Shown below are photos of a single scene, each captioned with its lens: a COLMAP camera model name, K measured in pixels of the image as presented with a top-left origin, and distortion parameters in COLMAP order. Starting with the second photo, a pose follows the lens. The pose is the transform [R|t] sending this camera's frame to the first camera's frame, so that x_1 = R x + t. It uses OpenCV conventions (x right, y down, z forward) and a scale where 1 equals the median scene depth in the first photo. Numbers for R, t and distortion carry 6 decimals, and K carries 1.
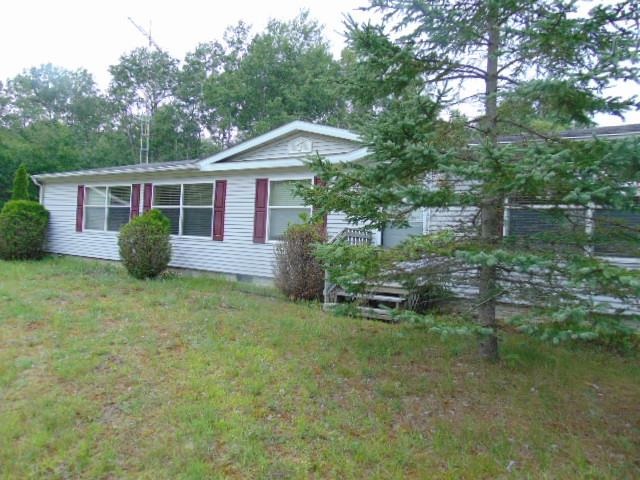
lens RADIAL K [[471.9, 0, 321.3], [0, 471.9, 239.3], [0, 0, 1]] dist [-0.001499, -0.000162]
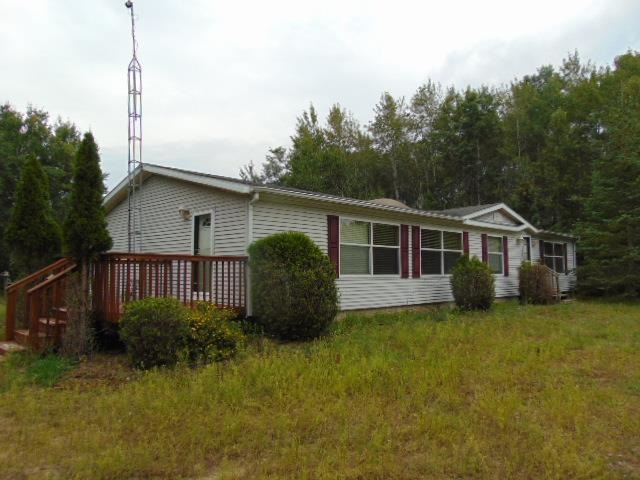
lens RADIAL K [[471.9, 0, 321.3], [0, 471.9, 241.5], [0, 0, 1]] dist [-0.001499, -0.000162]
pose [[0.197893, 0.007387, 0.980196, -1.421972], [0.003761, 0.999959, -0.008295, -0.077462], [-0.980216, 0.005328, 0.197857, 1.005744]]
